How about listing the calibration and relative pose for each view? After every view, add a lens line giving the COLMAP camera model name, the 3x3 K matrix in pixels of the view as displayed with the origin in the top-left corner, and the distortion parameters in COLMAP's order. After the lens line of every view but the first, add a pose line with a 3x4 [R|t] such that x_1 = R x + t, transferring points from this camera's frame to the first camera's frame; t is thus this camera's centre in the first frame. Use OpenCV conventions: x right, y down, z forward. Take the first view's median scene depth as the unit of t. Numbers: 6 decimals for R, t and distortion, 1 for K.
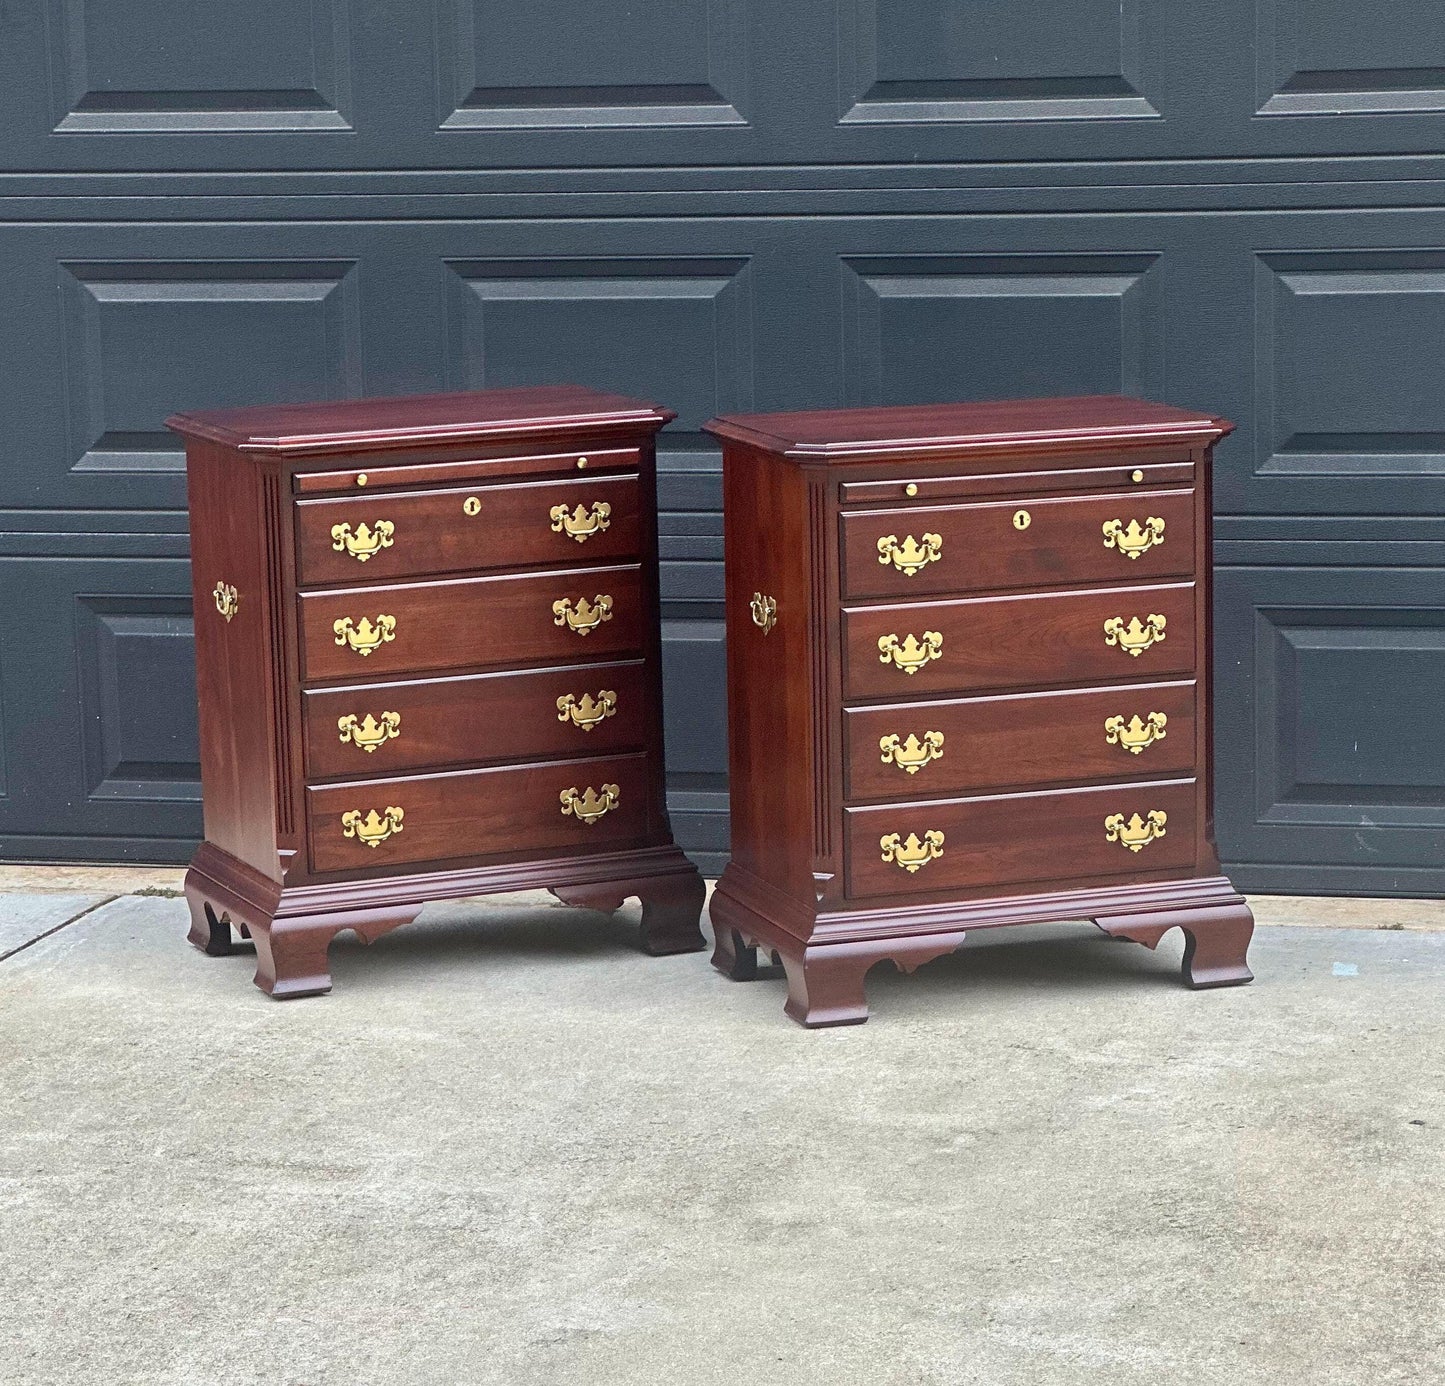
lens RADIAL K [[4575.4, 0, 704.7], [0, 4575.4, 783.2], [0, 0, 1]] dist [0.151580, 0.000000]
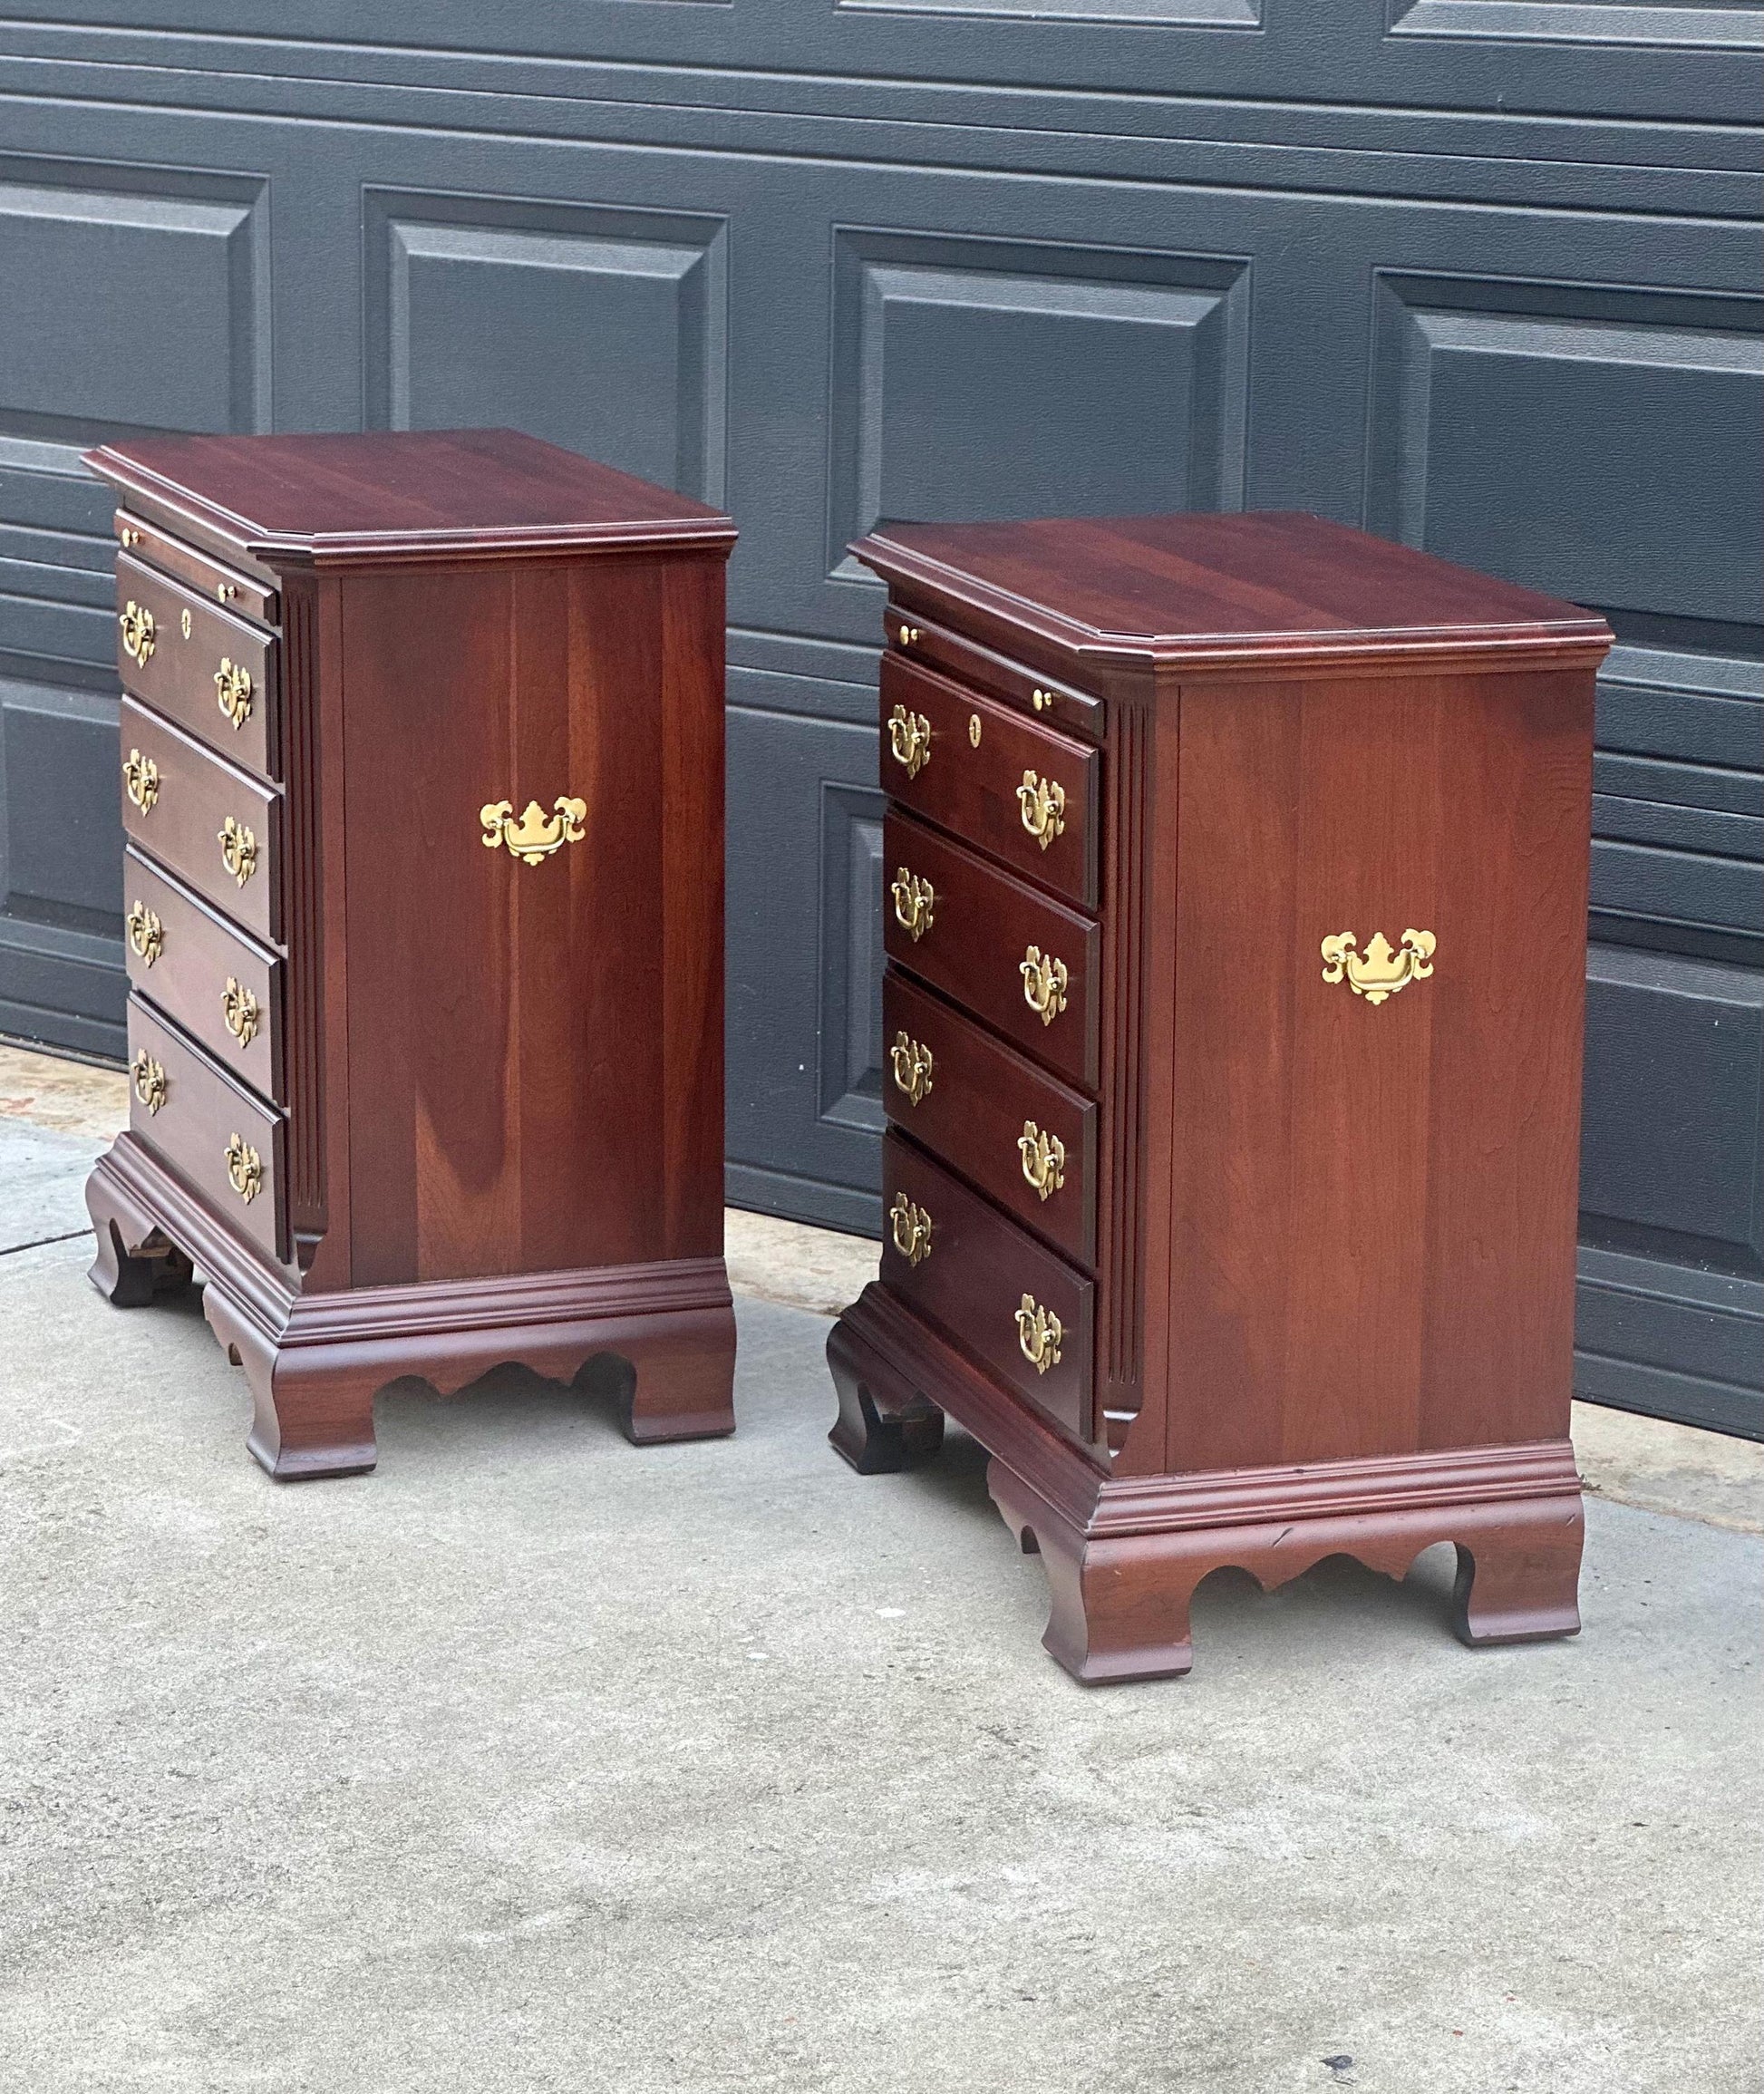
lens RADIAL K [[5614.3, 0, 926.4], [0, 5614.3, 1135.3], [0, 0, 1]] dist [0.261026, 0.000000]
pose [[0.894407, 0.140672, -0.424555, 0.319504], [-0.116054, 0.989731, 0.083448, -0.065413], [0.431934, -0.025365, 0.901548, 0.363648]]
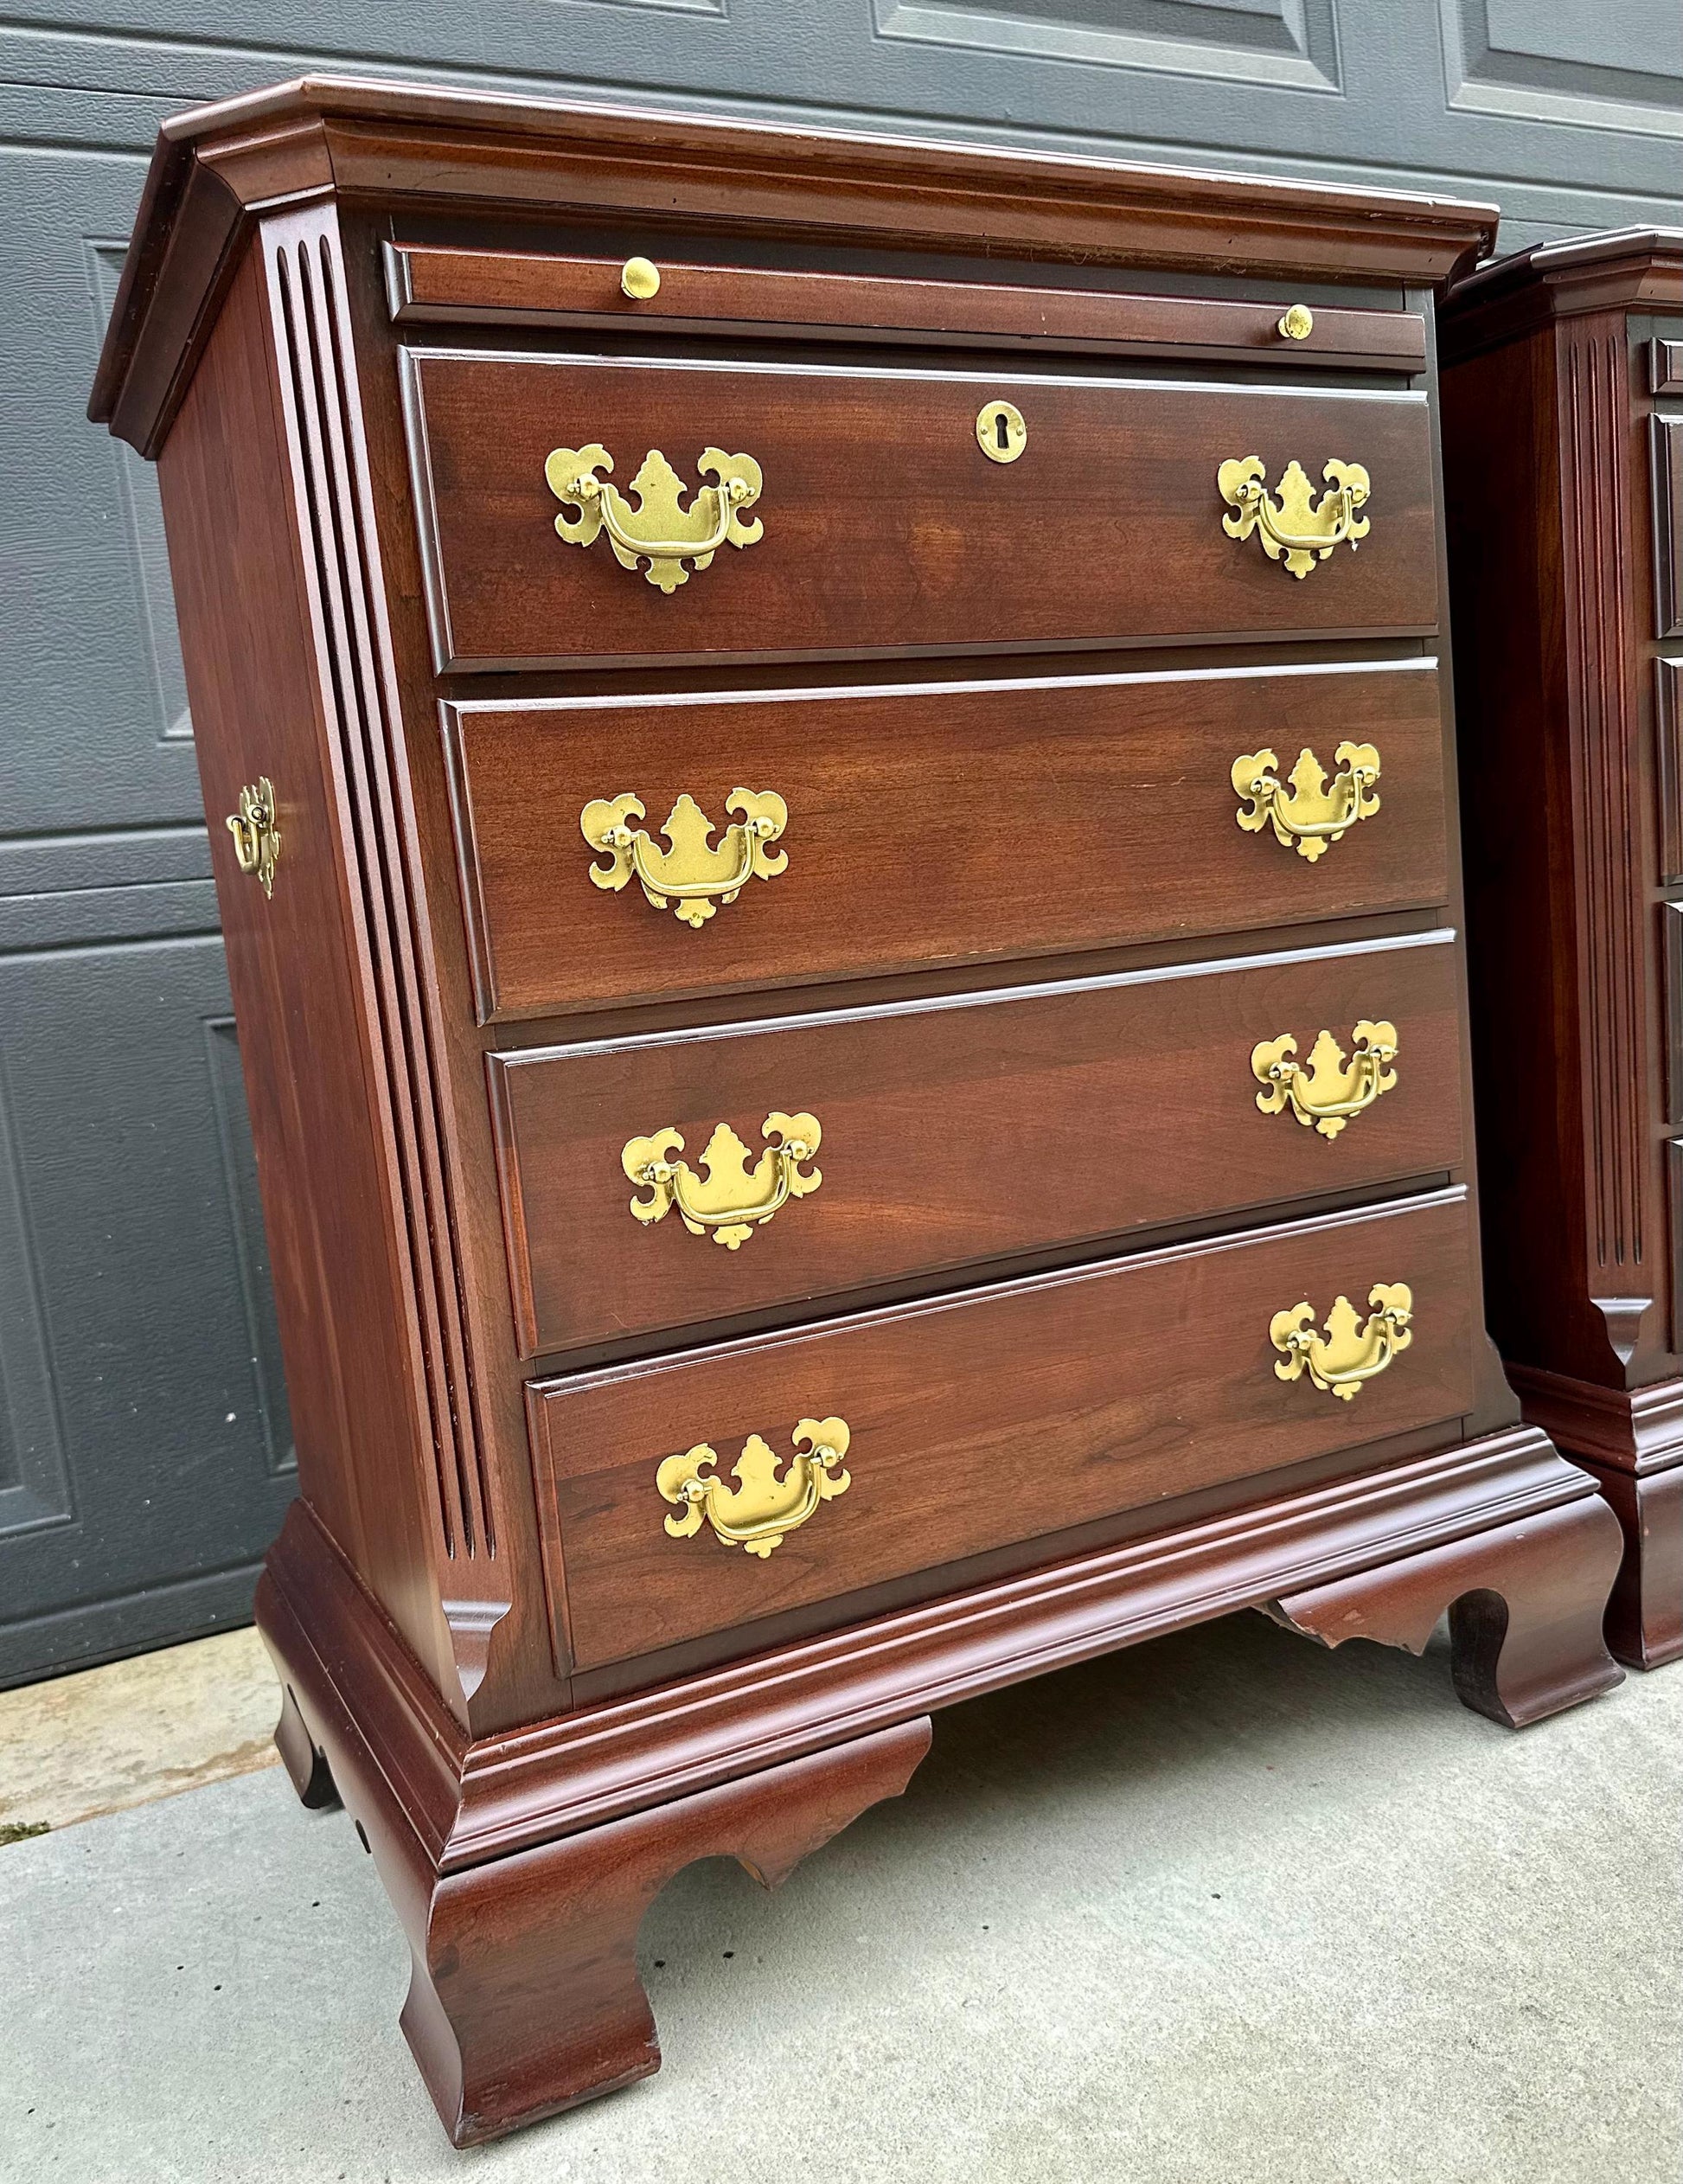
lens RADIAL K [[1713.0, 0, 806.0], [0, 1713.0, 1123.0], [0, 0, 1]] dist [0.070990, -0.045358]
pose [[0.760674, -0.135562, 0.634821, -0.134514], [0.197753, 0.979860, -0.027715, -0.015920], [-0.618279, 0.146620, 0.772162, 0.935008]]
